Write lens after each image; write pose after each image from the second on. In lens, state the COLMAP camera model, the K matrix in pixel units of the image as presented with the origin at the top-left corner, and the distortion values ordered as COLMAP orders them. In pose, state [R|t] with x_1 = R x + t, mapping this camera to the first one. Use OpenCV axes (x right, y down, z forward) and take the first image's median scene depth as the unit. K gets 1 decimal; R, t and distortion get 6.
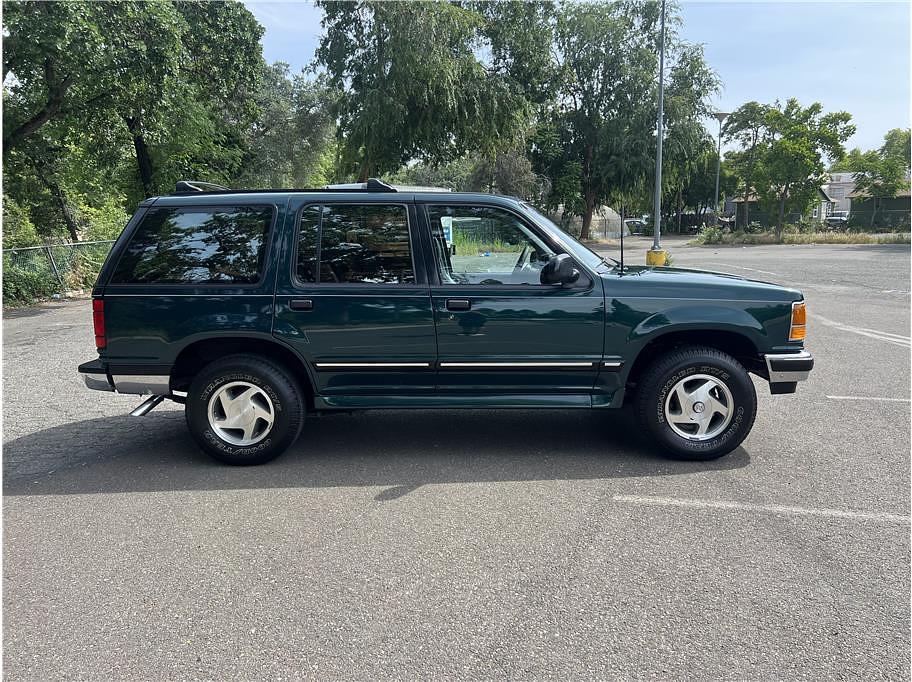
lens RADIAL K [[694.4, 0, 462.3], [0, 694.4, 341.9], [0, 0, 1]] dist [0.054677, -0.054369]
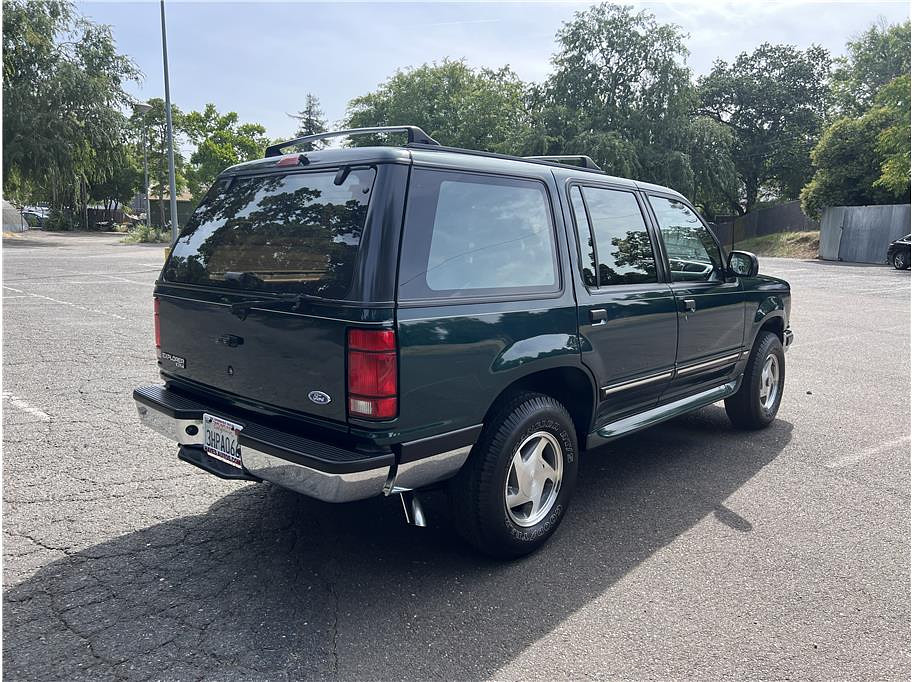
lens RADIAL K [[696.9, 0, 456.0], [0, 696.9, 341.0], [0, 0, 1]] dist [0.010925, -0.001657]
pose [[0.643179, -0.084965, 0.760987, -0.110630], [0.085417, 0.995583, 0.038964, -0.008416], [-0.760936, 0.039940, 0.647596, 0.076899]]
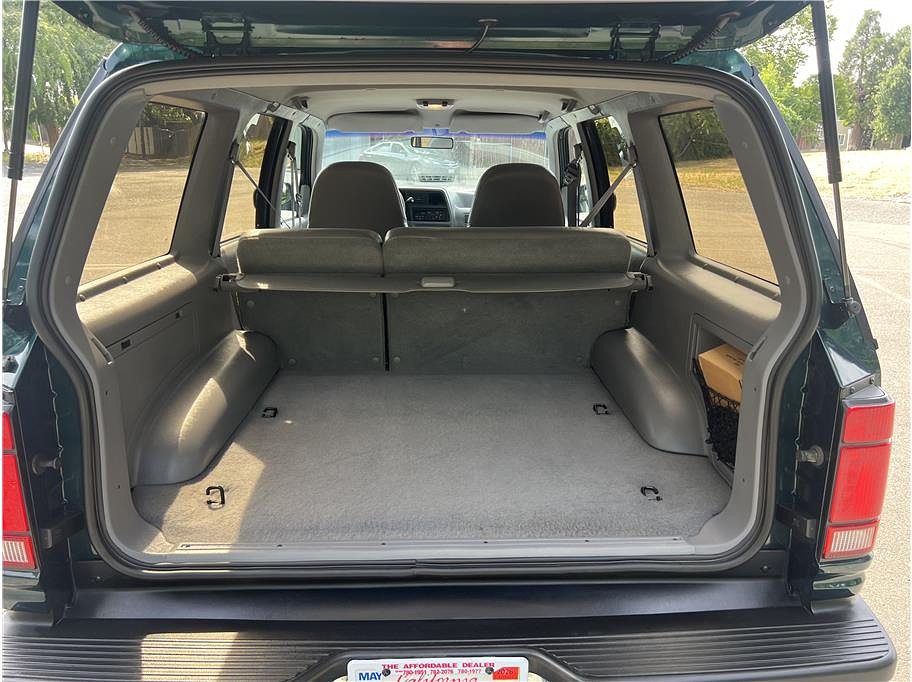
lens RADIAL K [[678.7, 0, 456.0], [0, 678.7, 341.0], [0, 0, 1]] dist [0.107328, -0.122476]
pose [[-0.079262, -0.248621, 0.965352, -0.097000], [0.135651, 0.956701, 0.257531, -0.022444], [-0.987581, 0.151364, -0.042104, 0.147564]]
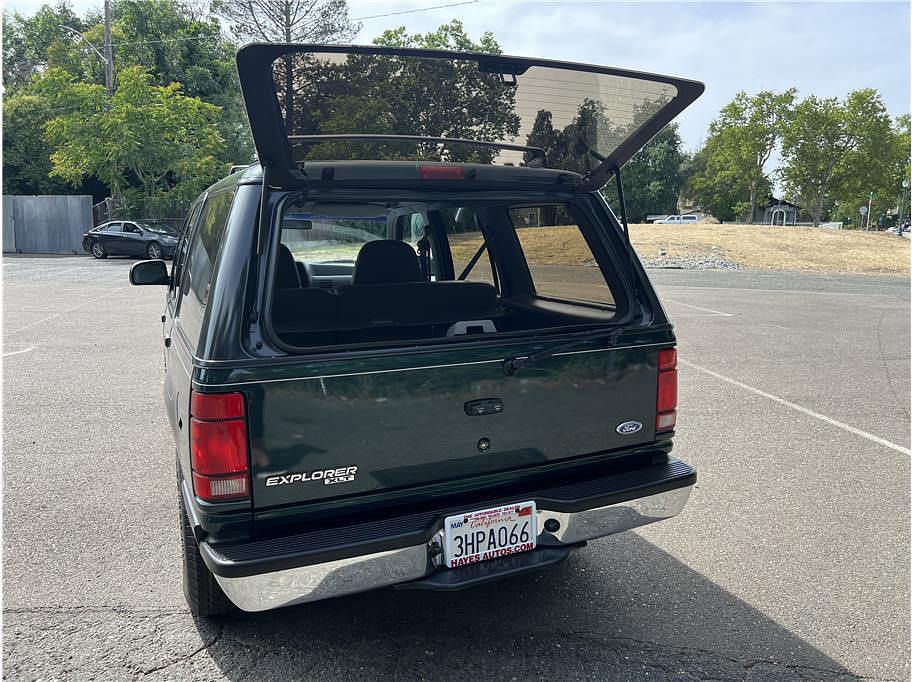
lens RADIAL K [[684.7, 0, 456.6], [0, 684.7, 350.4], [0, 0, 1]] dist [0.084404, -0.065496]
pose [[-0.447397, -0.133312, 0.884344, -0.118481], [0.145356, 0.964841, 0.218984, -0.026006], [-0.882444, 0.226518, -0.412289, 0.174081]]
